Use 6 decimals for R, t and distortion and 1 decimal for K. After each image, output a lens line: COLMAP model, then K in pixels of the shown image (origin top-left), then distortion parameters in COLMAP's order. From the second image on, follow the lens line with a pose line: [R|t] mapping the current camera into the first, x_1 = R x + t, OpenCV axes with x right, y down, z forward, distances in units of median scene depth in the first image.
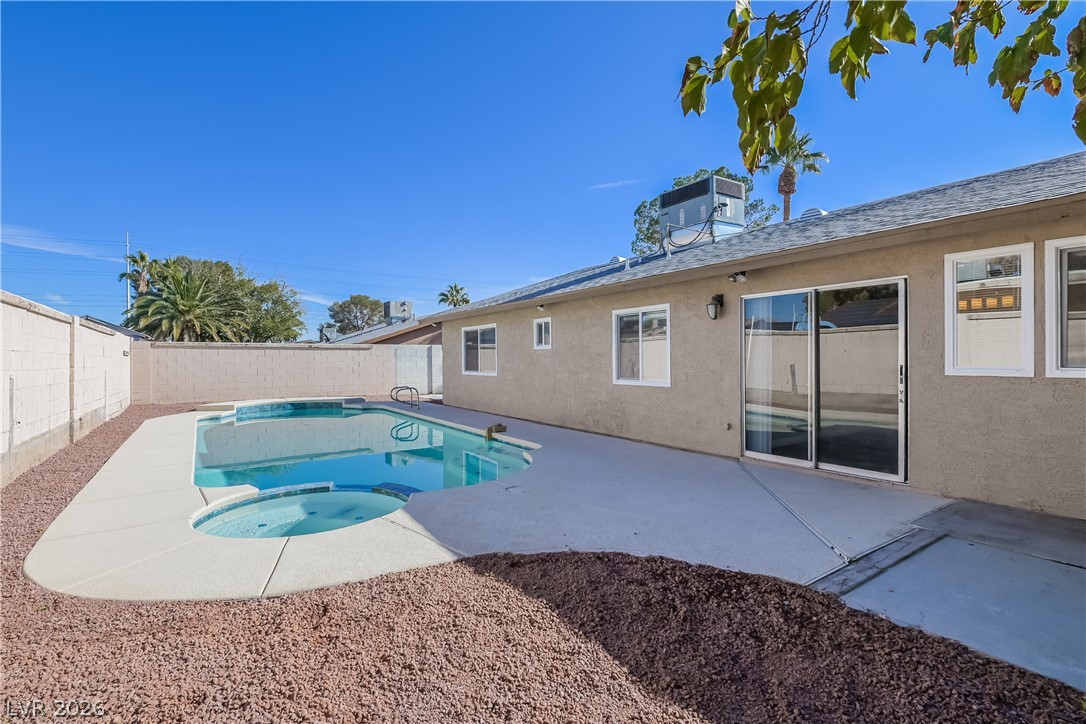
lens RADIAL K [[488.2, 0, 544.4], [0, 488.2, 361.4], [0, 0, 1]] dist [-0.002502, -0.000661]
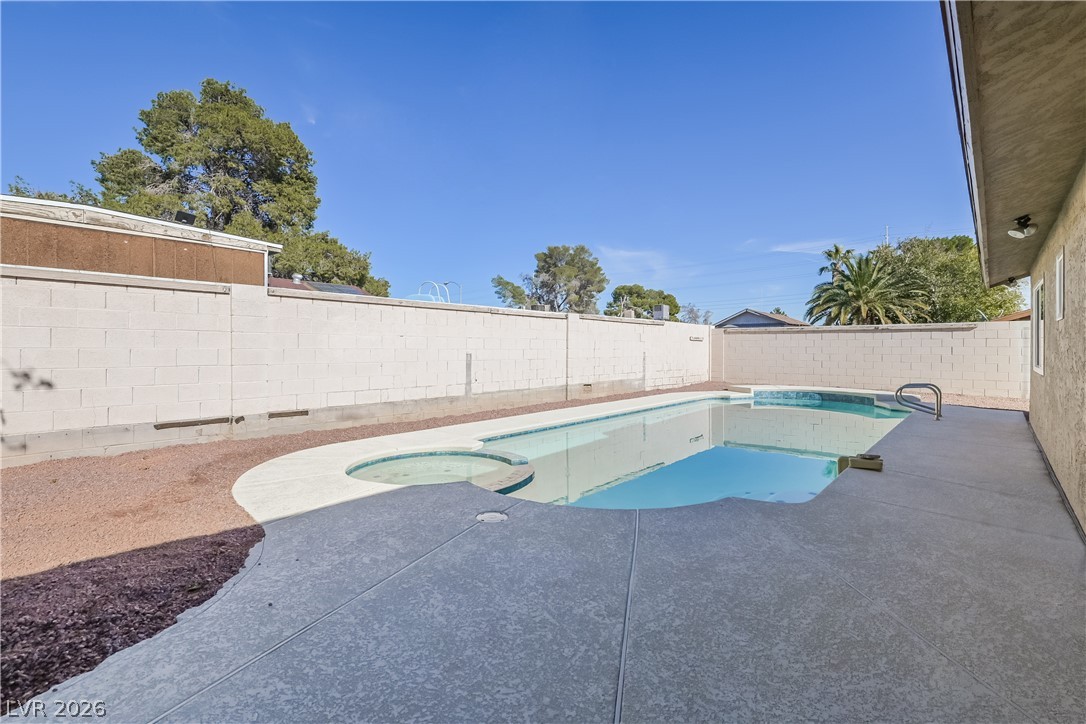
lens RADIAL K [[488.2, 0, 544.8], [0, 488.2, 353.4], [0, 0, 1]] dist [-0.002502, -0.000661]
pose [[0.229303, 0.017913, -0.973190, 0.226744], [-0.004984, 0.999839, 0.017229, 0.000904], [0.973342, 0.000899, 0.229355, 0.304774]]
